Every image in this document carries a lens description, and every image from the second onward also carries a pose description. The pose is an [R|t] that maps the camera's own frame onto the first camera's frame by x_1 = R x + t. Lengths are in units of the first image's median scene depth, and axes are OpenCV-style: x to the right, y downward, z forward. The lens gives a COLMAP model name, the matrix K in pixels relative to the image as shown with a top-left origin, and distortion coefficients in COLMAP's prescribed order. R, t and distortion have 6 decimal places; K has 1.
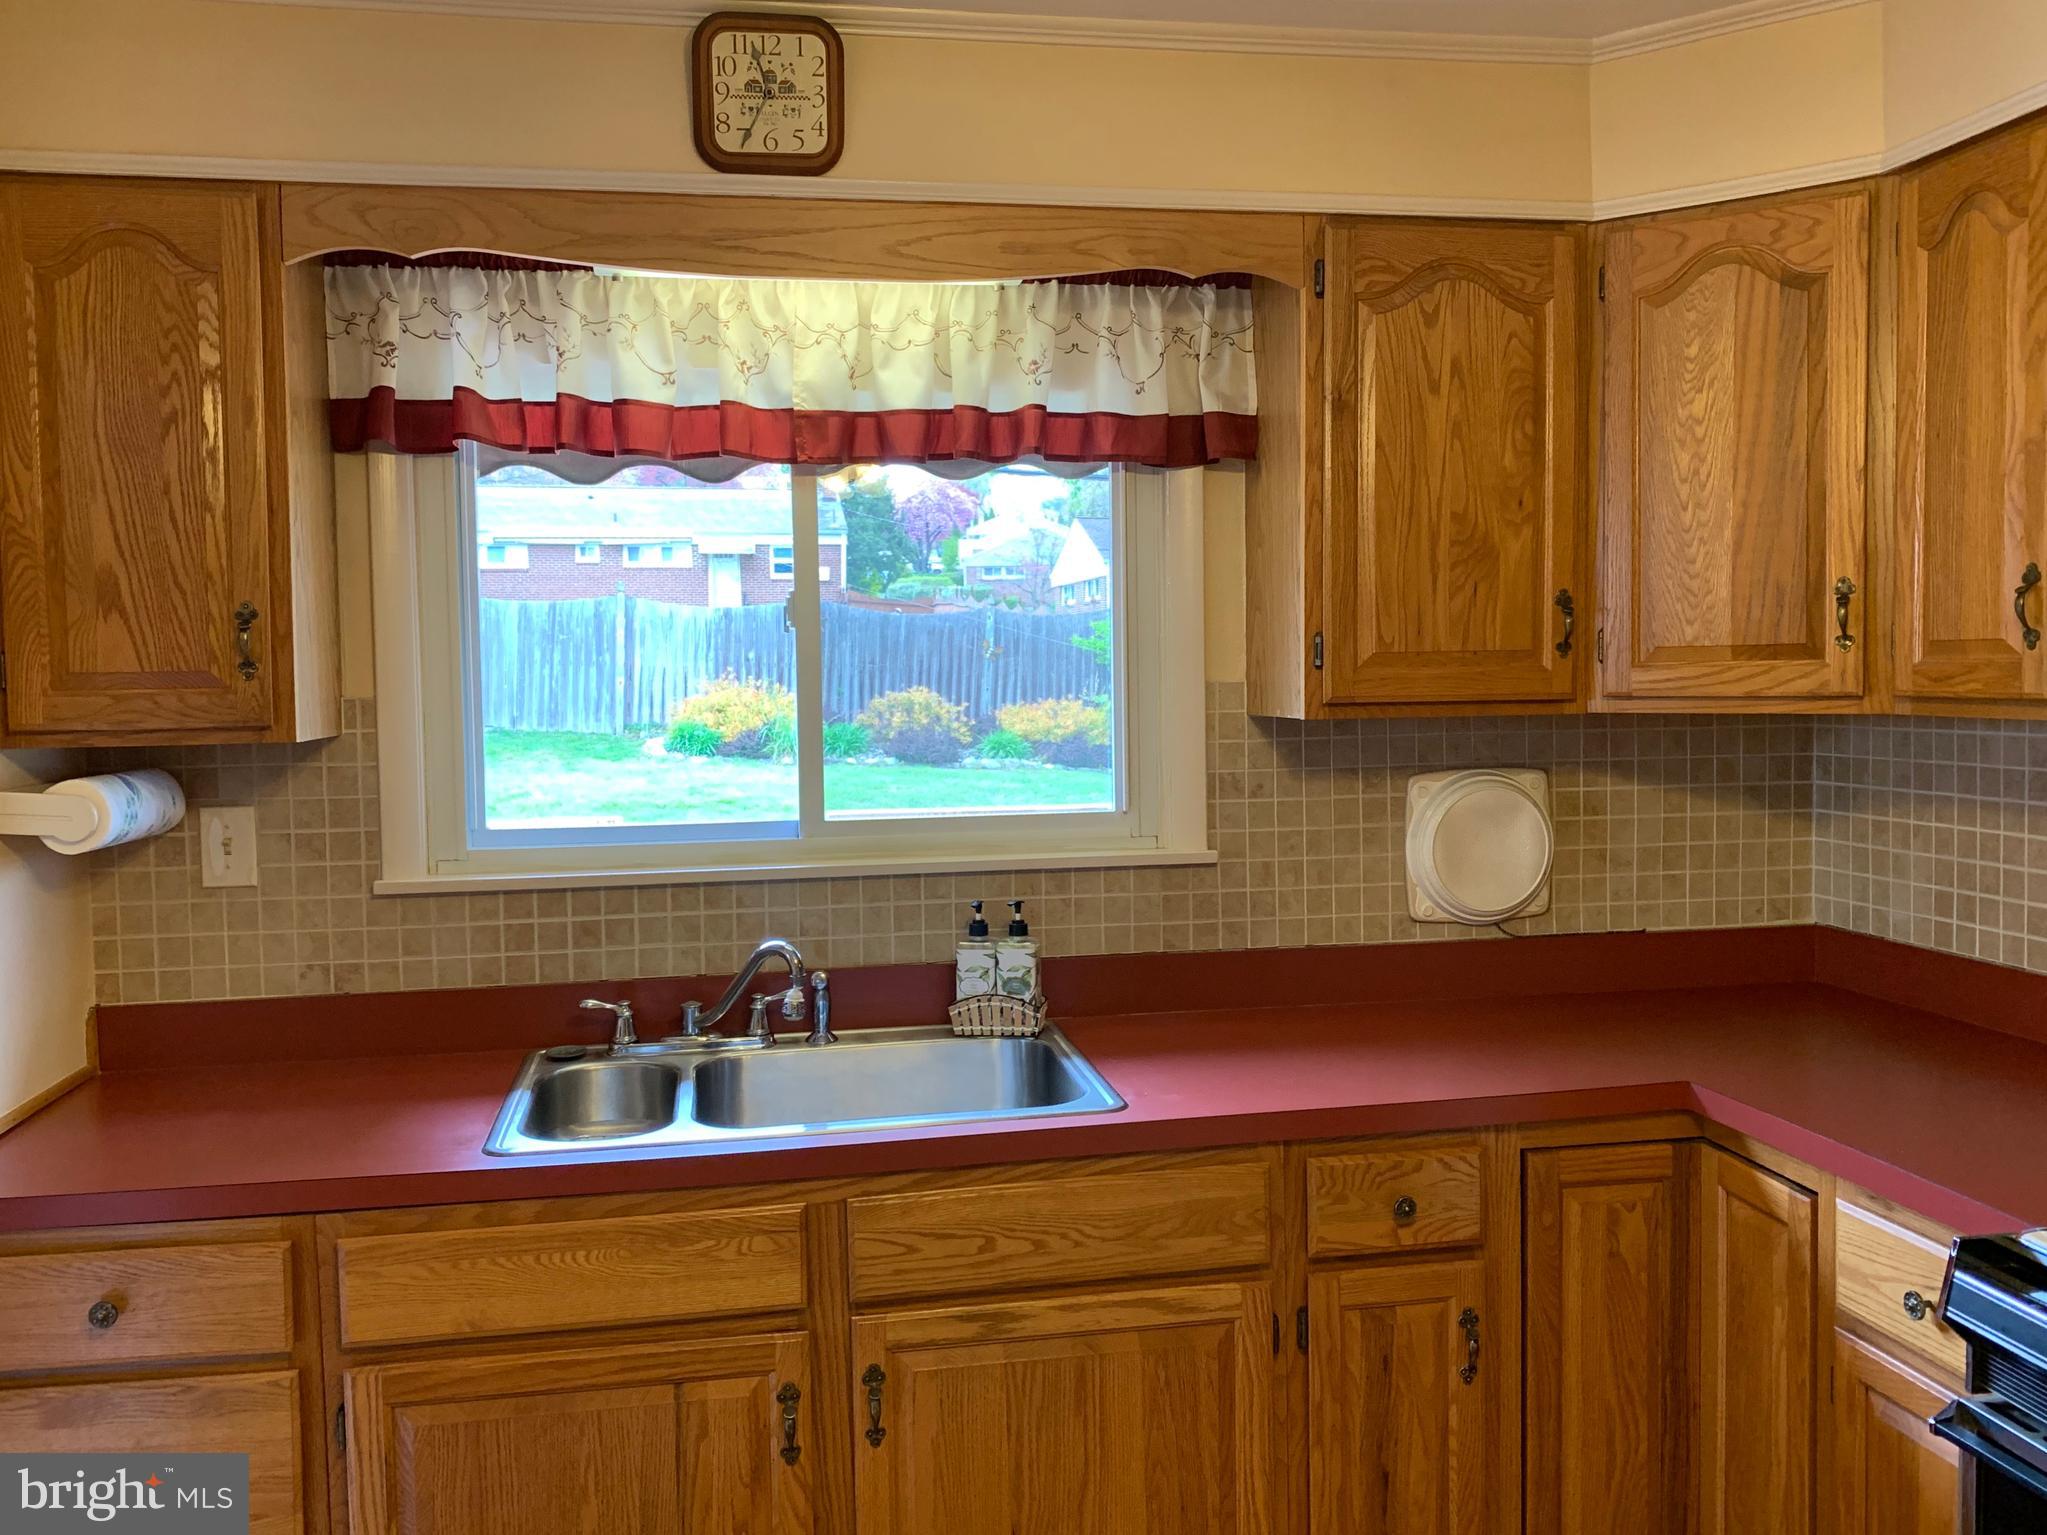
lens RADIAL K [[1717.5, 0, 1030.2], [0, 1717.5, 750.1], [0, 0, 1]] dist [0.017241, -0.064320]
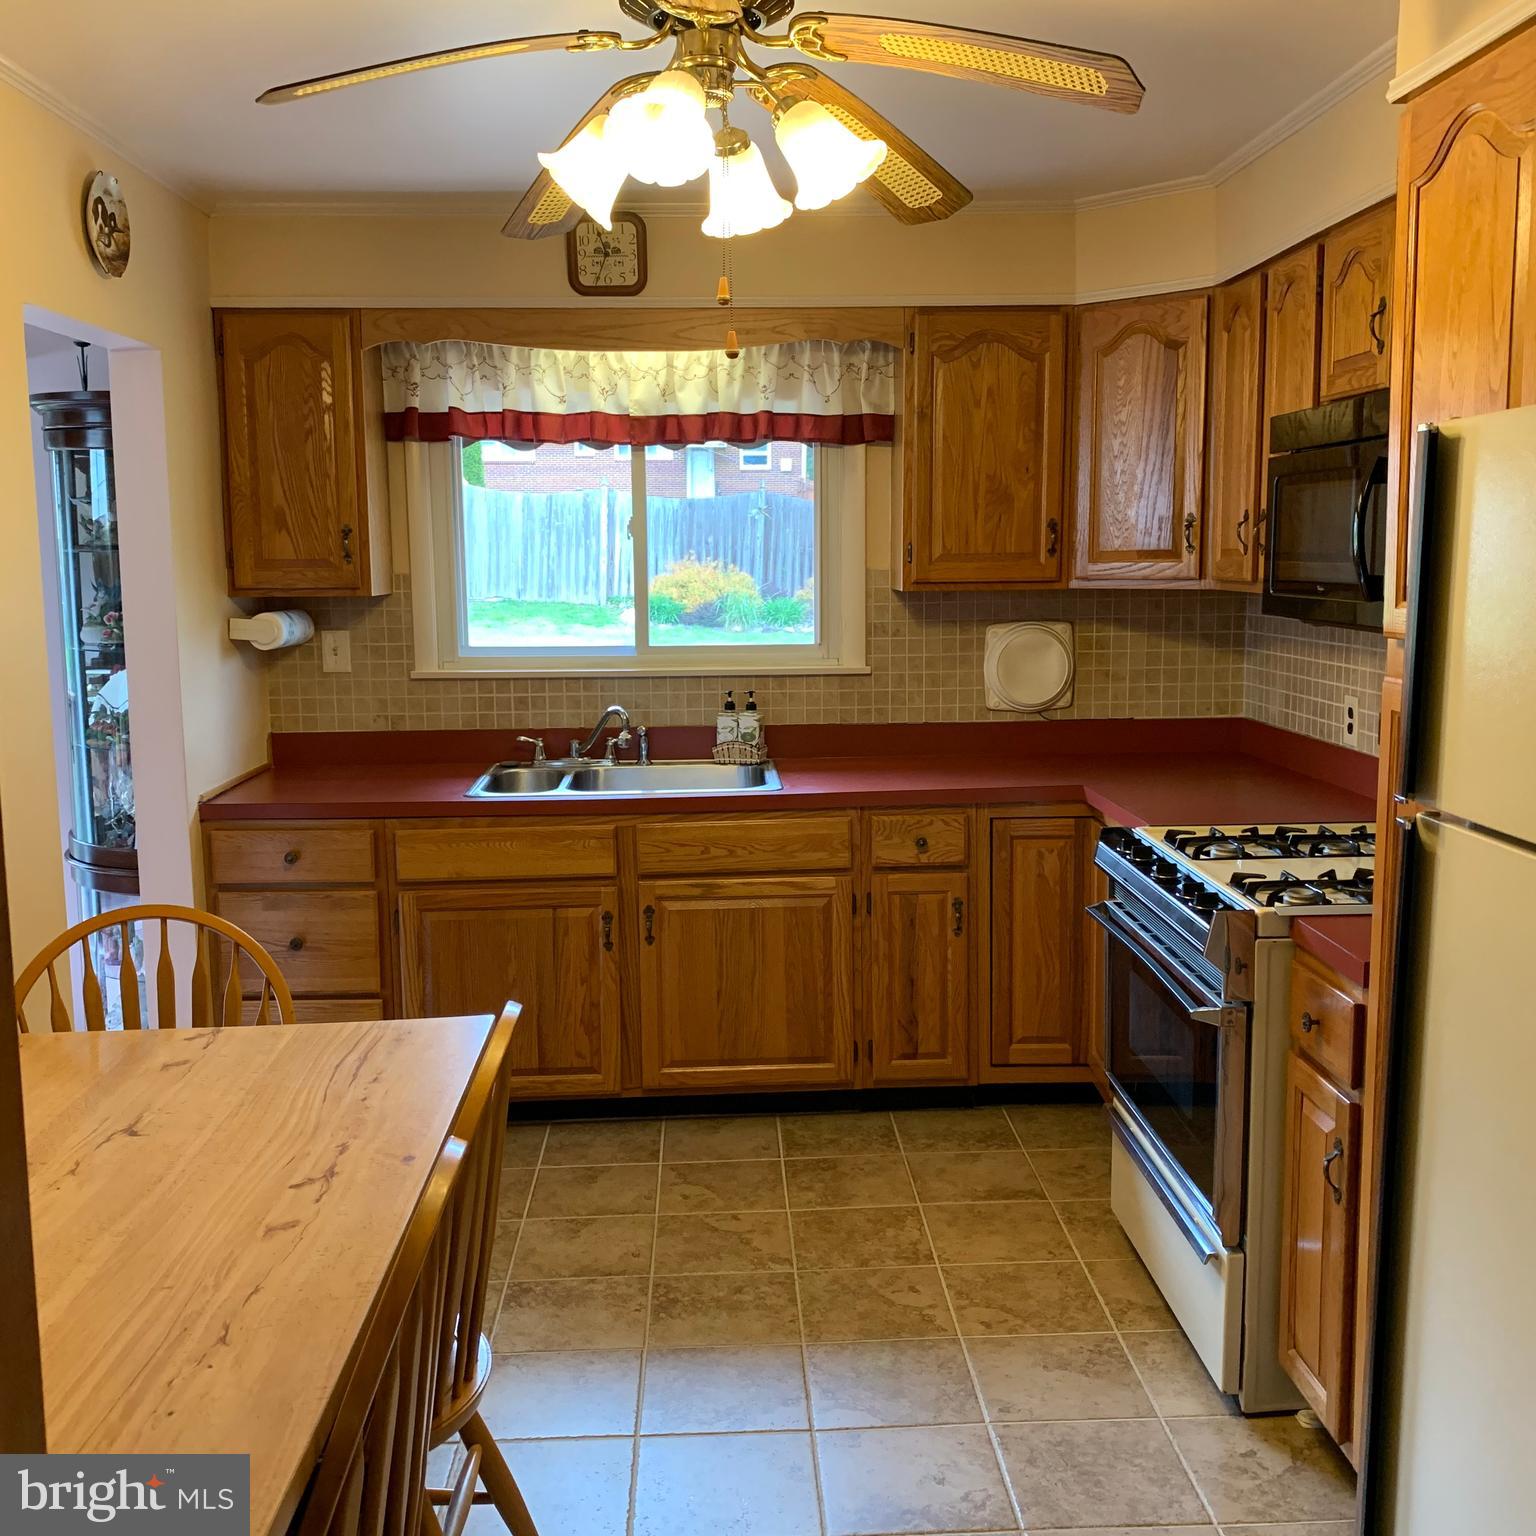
lens RADIAL K [[1581.0, 0, 778.1], [0, 1581.0, 763.7], [0, 0, 1]] dist [0.019176, 0.000000]
pose [[0.991168, 0.024352, -0.130358, 0.255096], [-0.012928, 0.996057, 0.087773, 0.019971], [0.131981, -0.085313, 0.987574, -0.689816]]
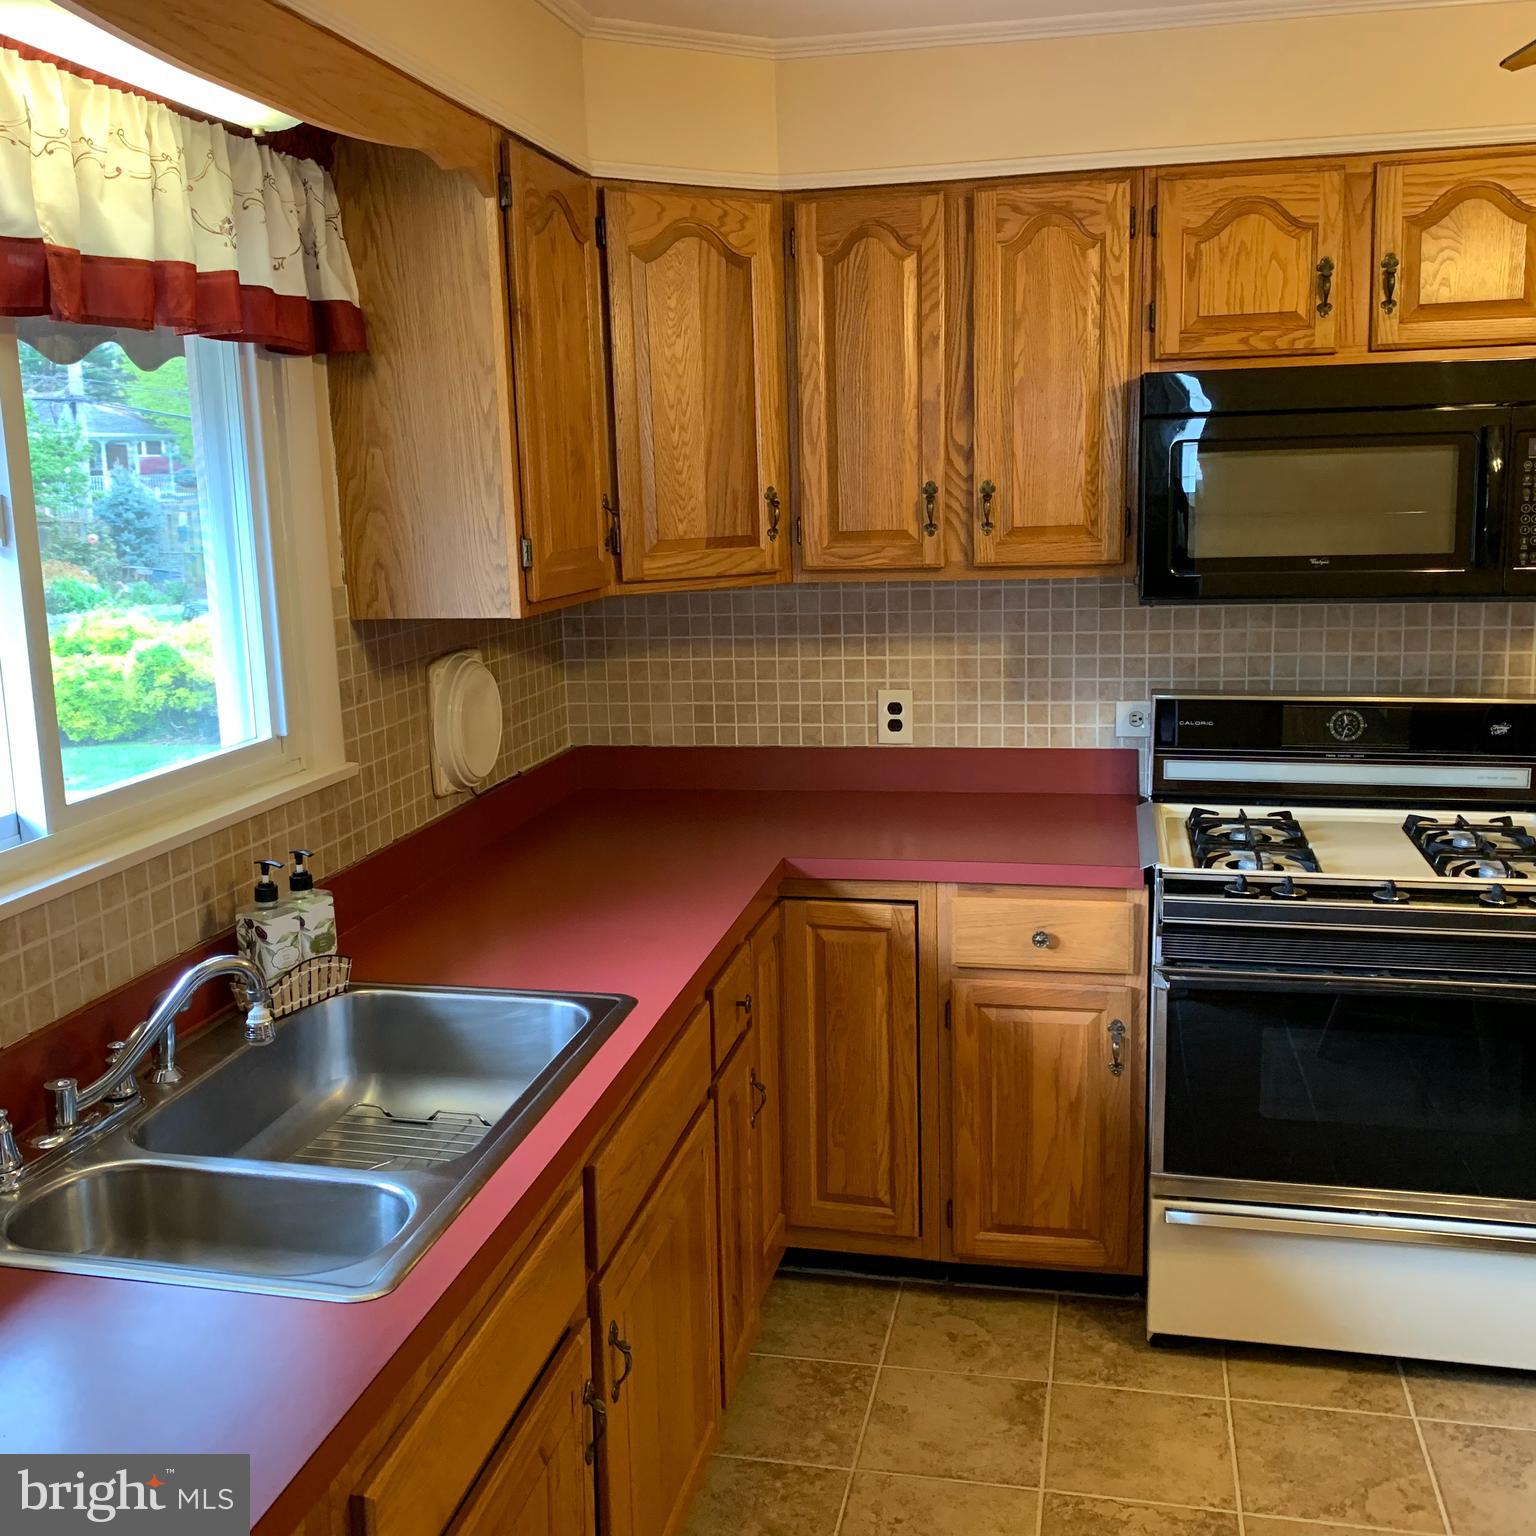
lens RADIAL K [[1581.0, 0, 781.7], [0, 1581.0, 751.7], [0, 0, 1]] dist [0.019176, 0.000000]
pose [[0.365206, -0.155433, 0.917859, -0.697841], [0.065357, 0.987811, 0.141274, -0.065072], [-0.928630, 0.008394, 0.370913, 0.493356]]
